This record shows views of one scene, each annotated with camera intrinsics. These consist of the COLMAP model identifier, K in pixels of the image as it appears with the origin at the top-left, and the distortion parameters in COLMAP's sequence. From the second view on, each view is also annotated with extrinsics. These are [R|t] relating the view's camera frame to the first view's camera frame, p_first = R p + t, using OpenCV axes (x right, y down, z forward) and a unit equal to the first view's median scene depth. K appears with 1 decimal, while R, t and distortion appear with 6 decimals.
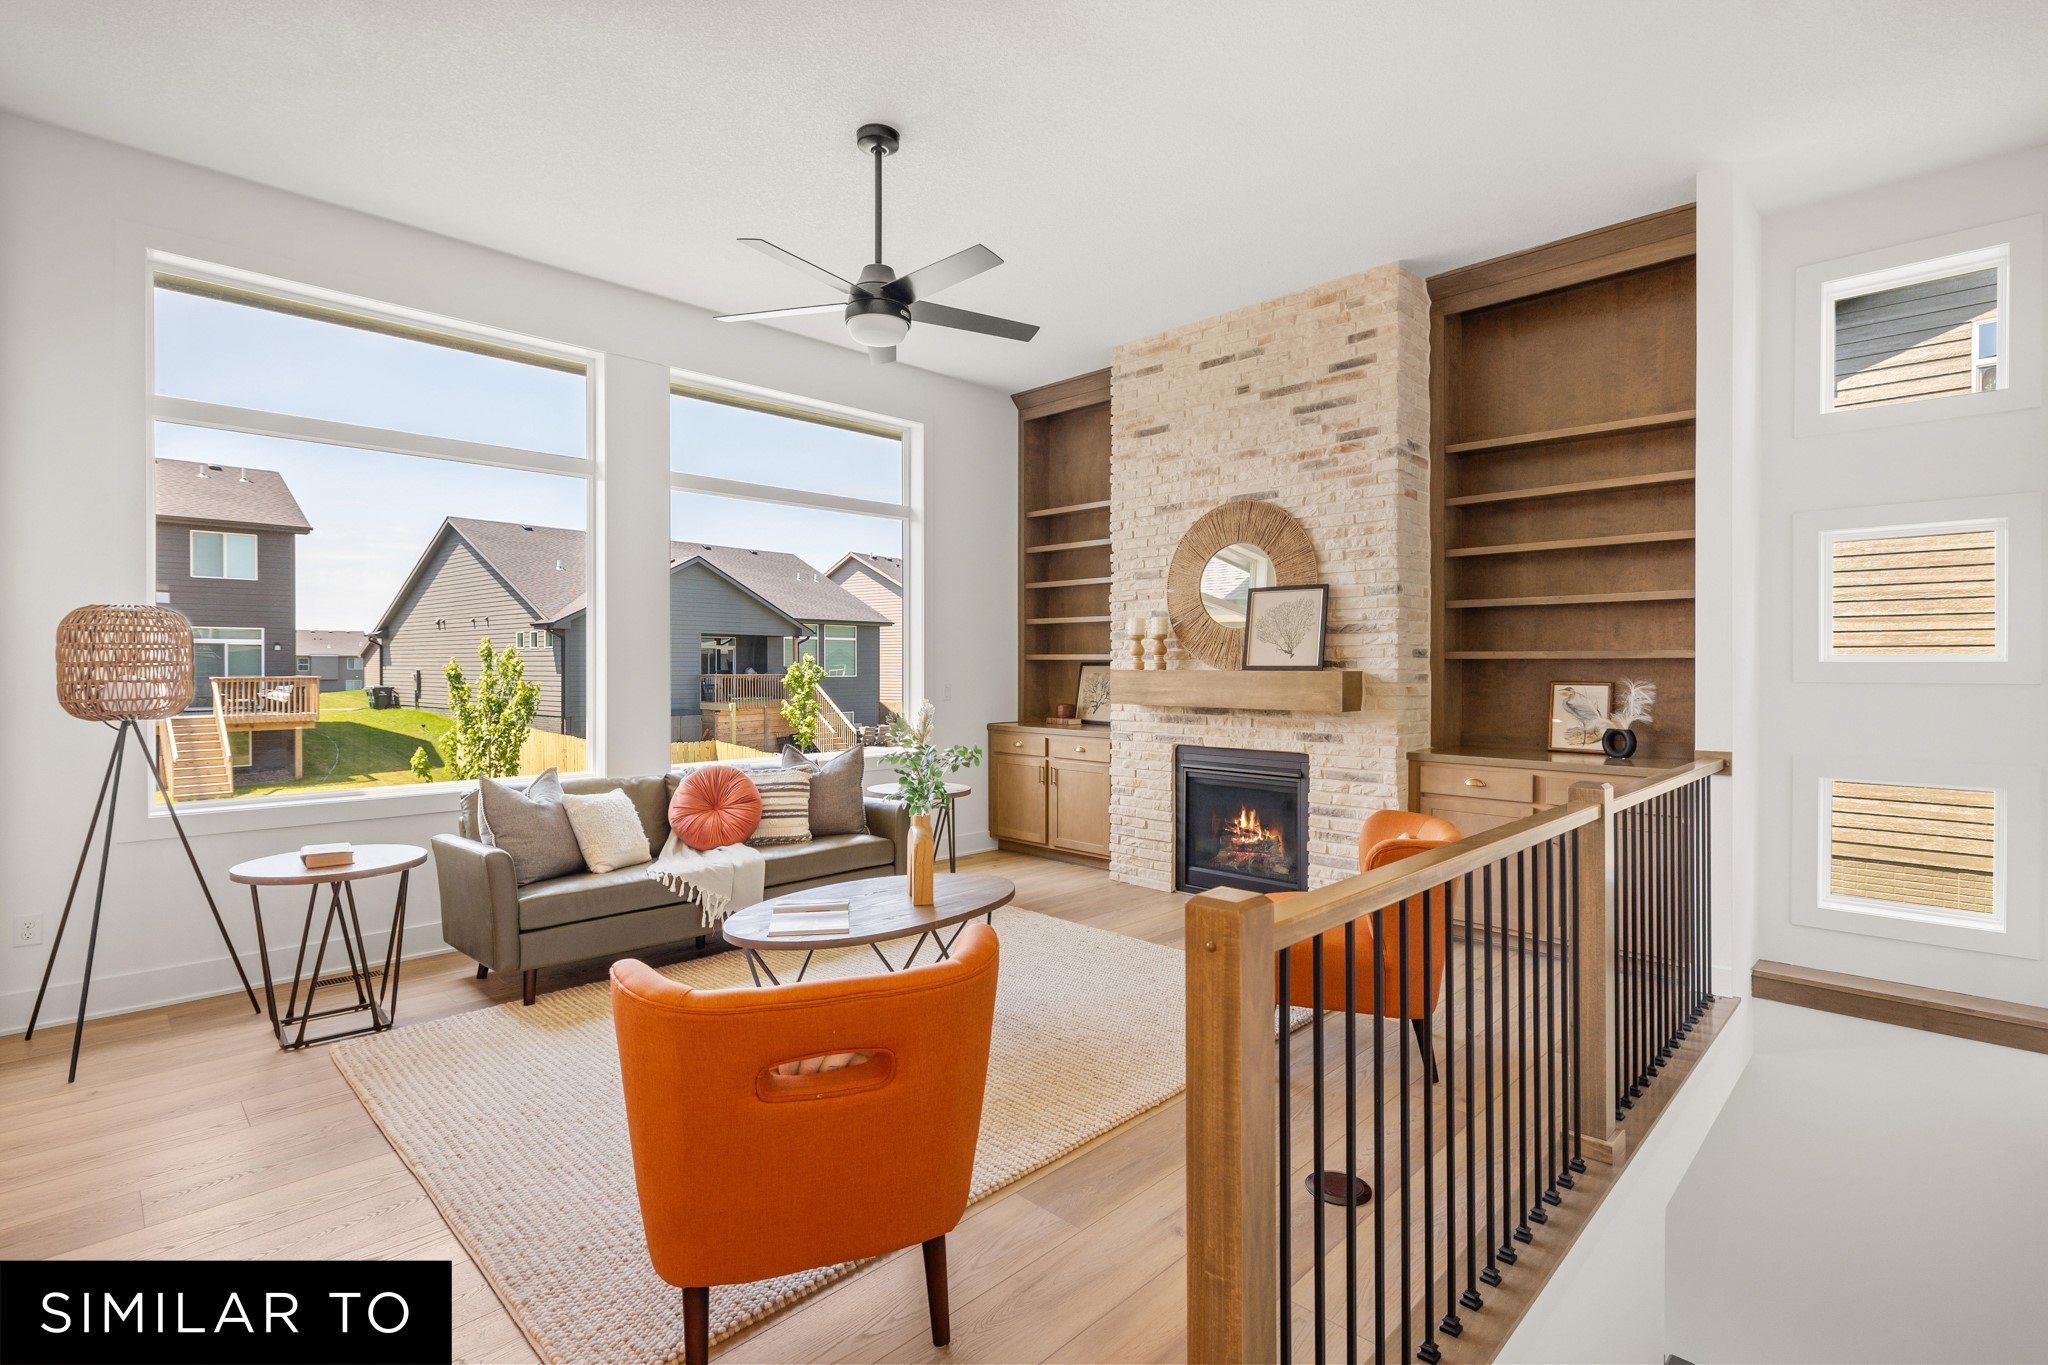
lens RADIAL K [[989.0, 0, 1029.2], [0, 989.0, 676.3], [0, 0, 1]] dist [-0.002434, 0.000929]
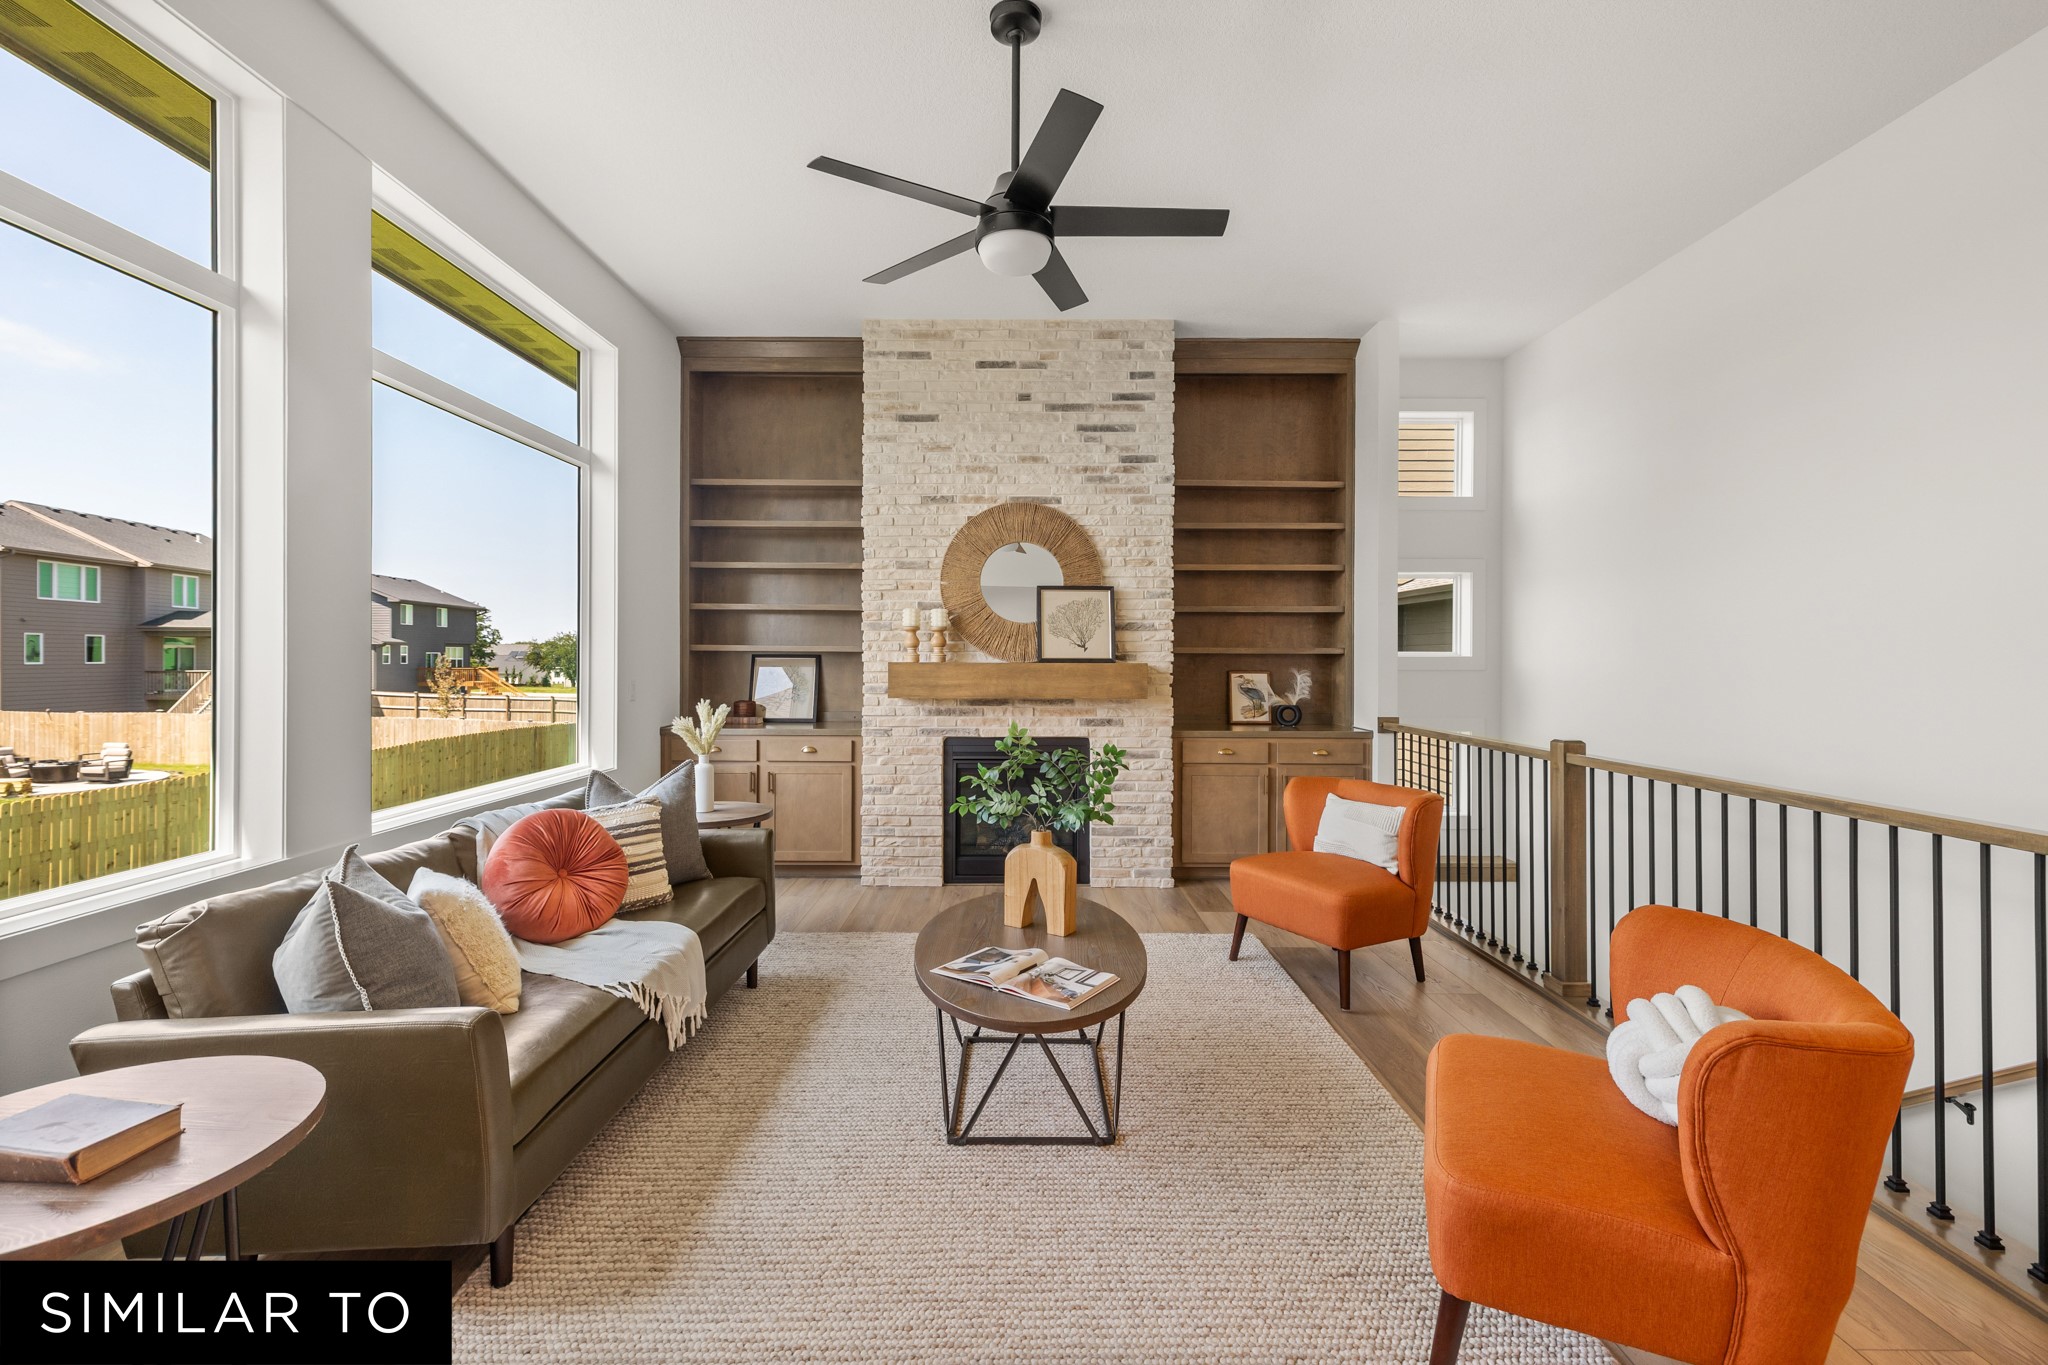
lens RADIAL K [[917.7, 0, 1016.5], [0, 917.7, 664.2], [0, 0, 1]] dist [0.014376, 0.000345]
pose [[0.698175, -0.003879, 0.715917, -0.501847], [0.005289, 0.999986, 0.000260, -0.004899], [-0.715908, 0.003605, 0.698186, 0.325575]]
